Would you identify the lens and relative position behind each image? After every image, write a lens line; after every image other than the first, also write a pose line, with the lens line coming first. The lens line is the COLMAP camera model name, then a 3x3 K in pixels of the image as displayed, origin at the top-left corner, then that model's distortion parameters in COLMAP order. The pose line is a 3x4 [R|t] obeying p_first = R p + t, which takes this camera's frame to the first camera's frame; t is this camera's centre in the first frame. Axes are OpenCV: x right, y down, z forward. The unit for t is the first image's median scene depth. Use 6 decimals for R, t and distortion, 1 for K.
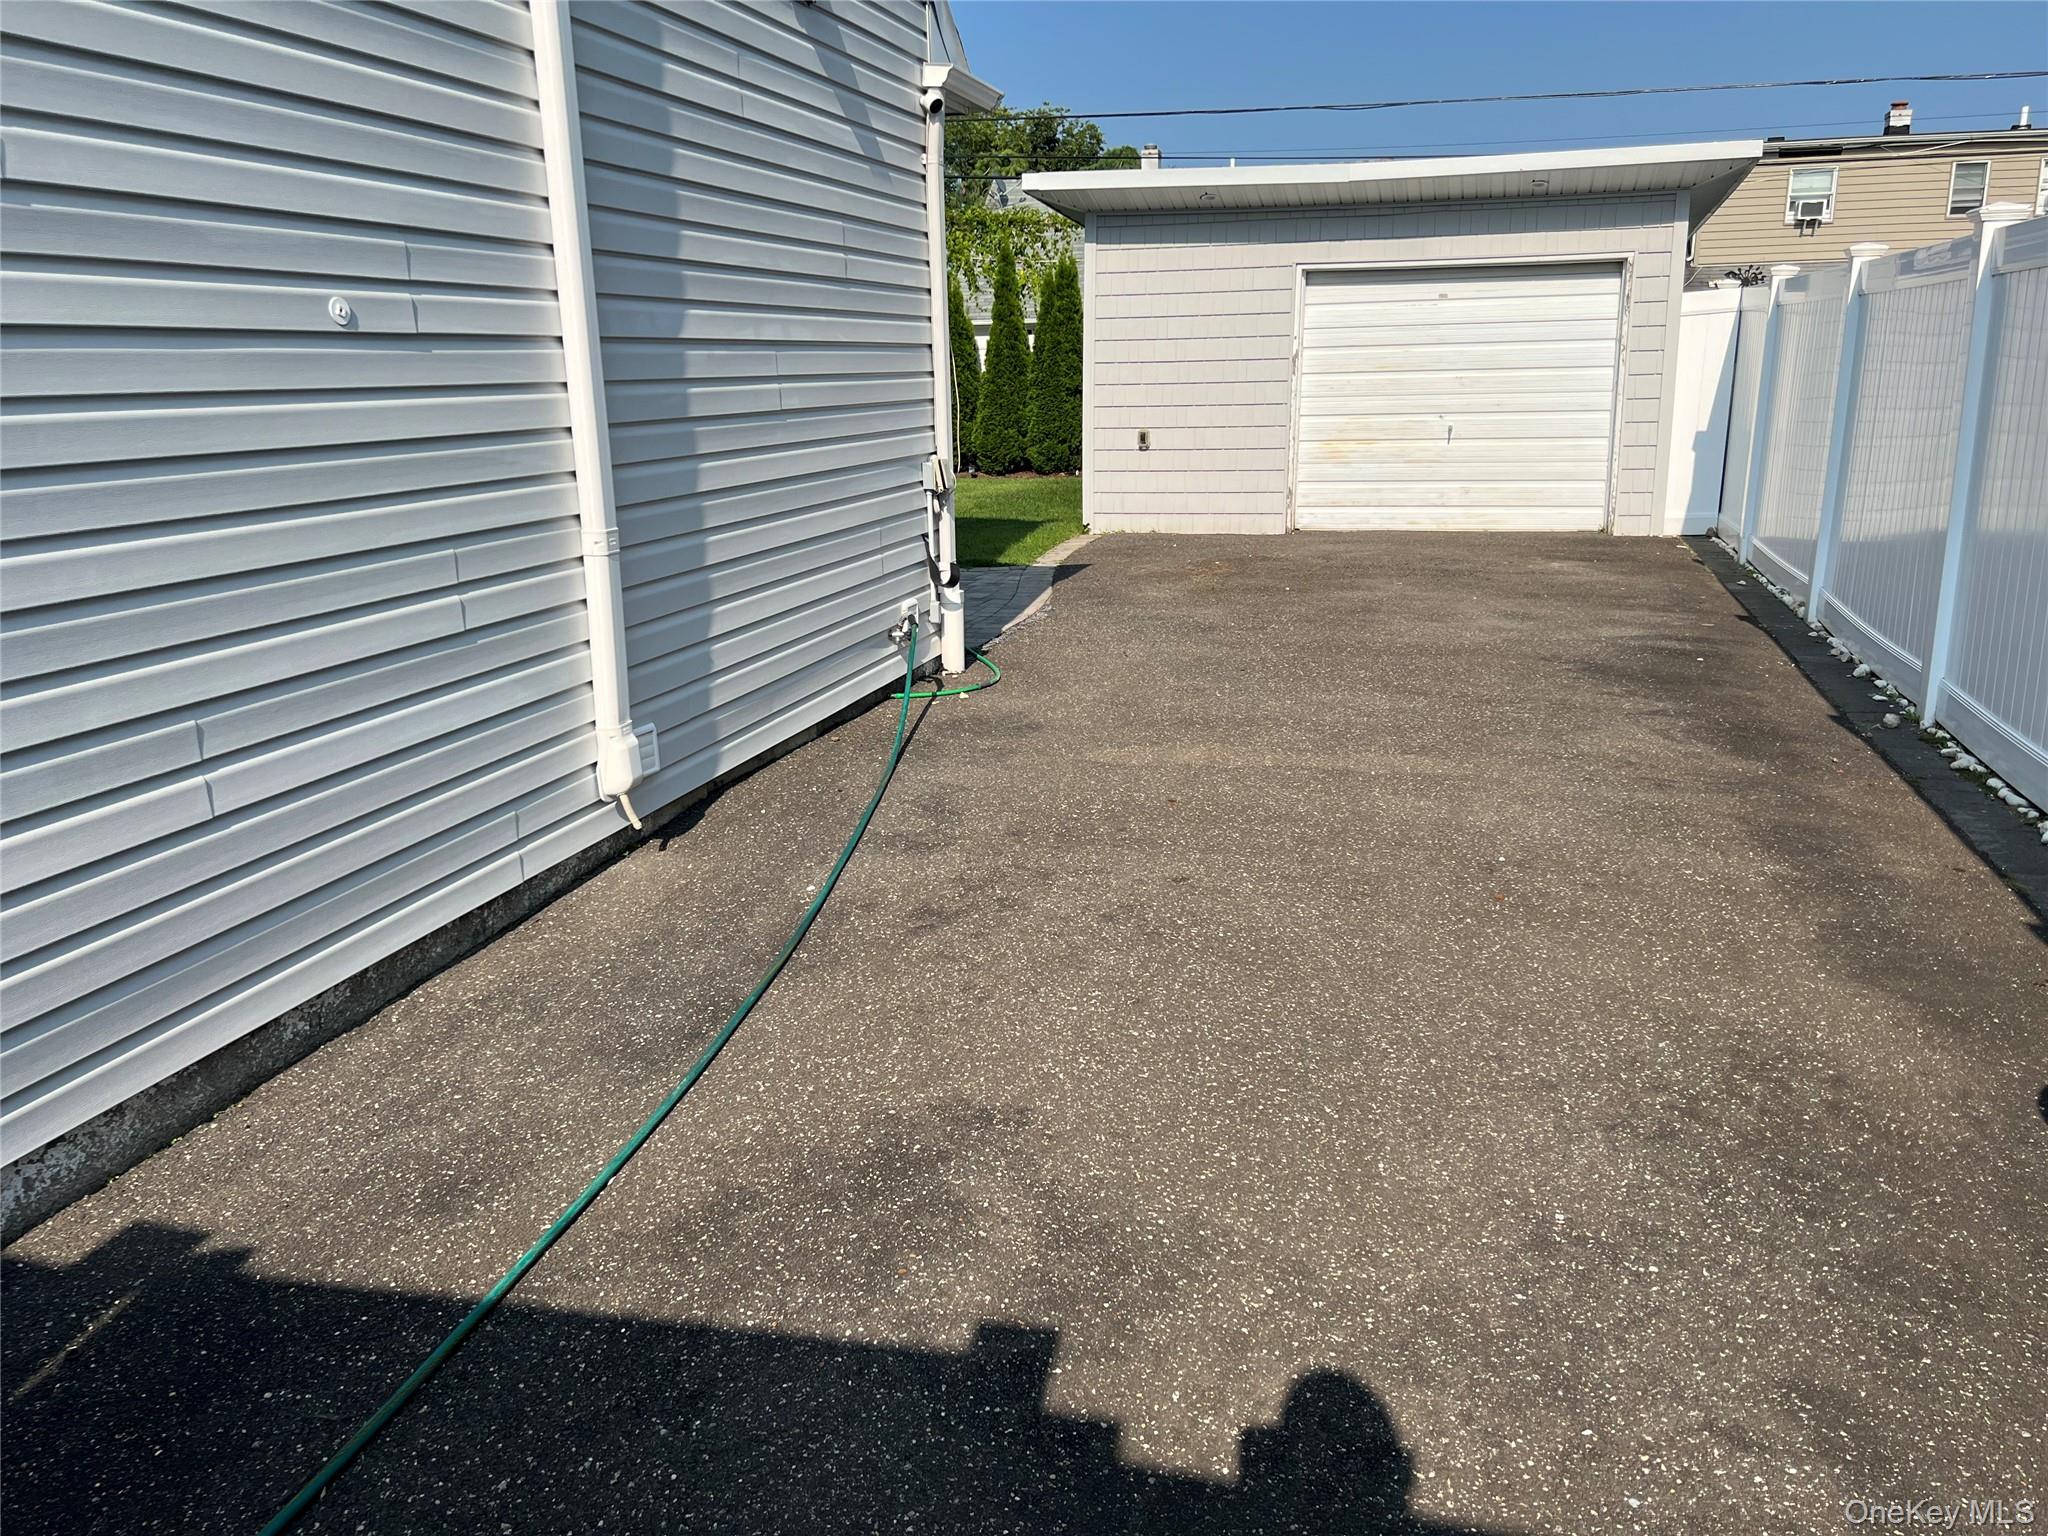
lens RADIAL K [[1556.8, 0, 1031.6], [0, 1556.8, 773.5], [0, 0, 1]] dist [0.026711, -0.002397]
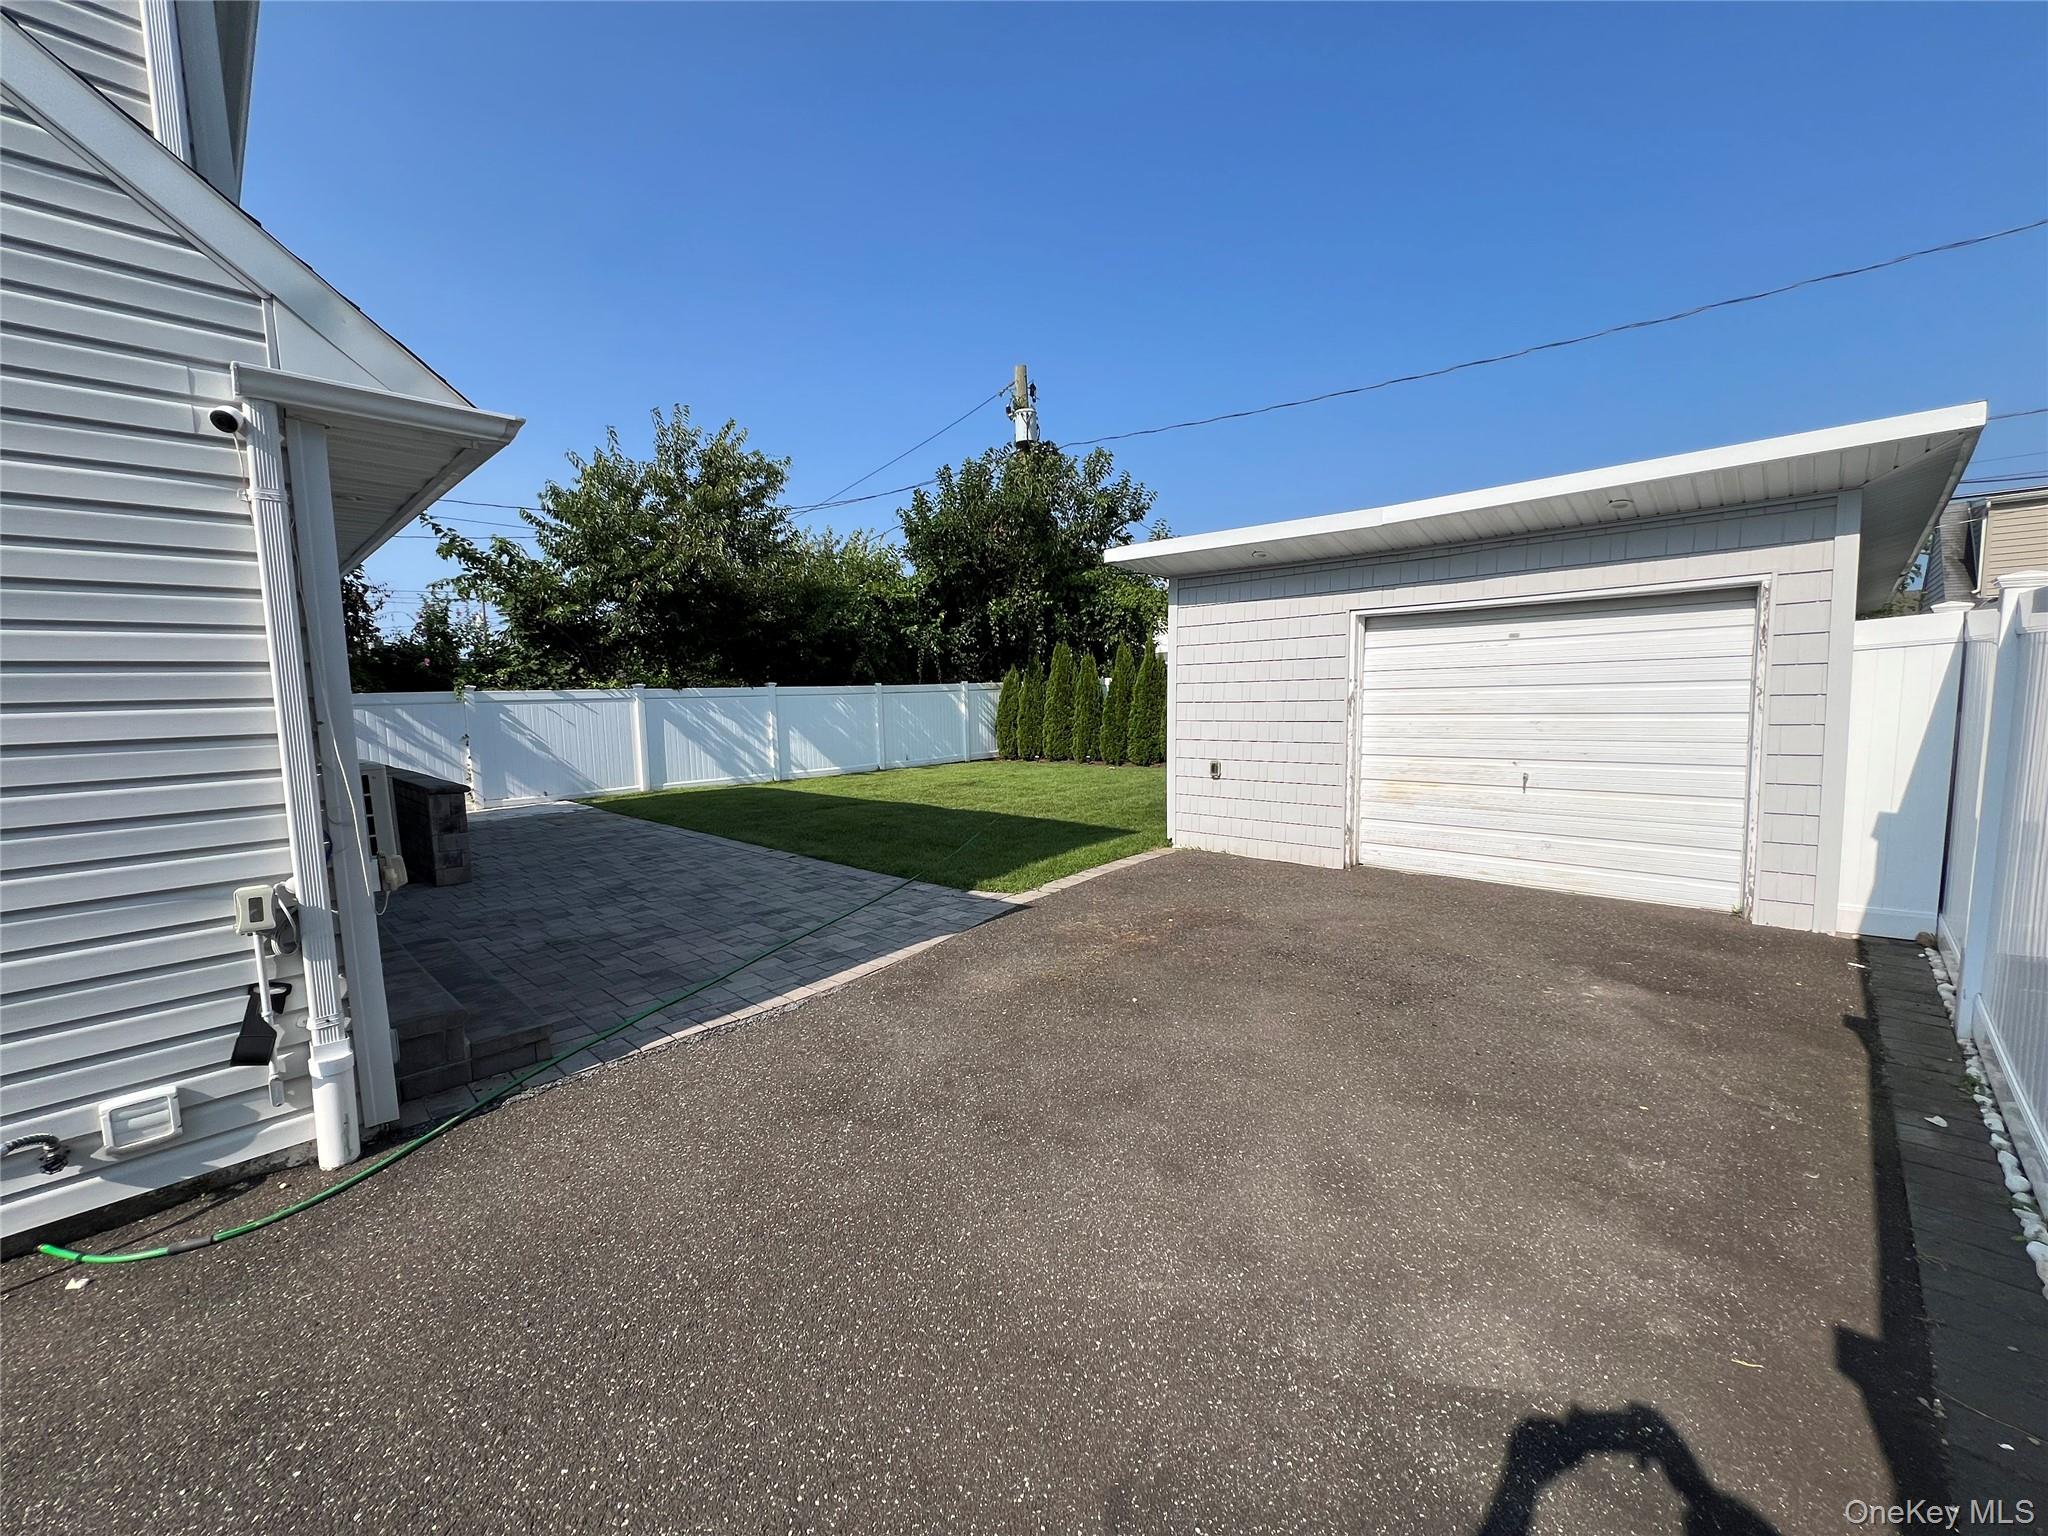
lens RADIAL K [[815.7, 0, 1005.7], [0, 815.7, 772.8], [0, 0, 1]] dist [-0.001699, -0.000565]
pose [[0.880307, 0.041064, -0.472624, 0.227093], [-0.109758, 0.986846, -0.118692, -0.134120], [0.461533, 0.156360, 0.873235, 0.448972]]
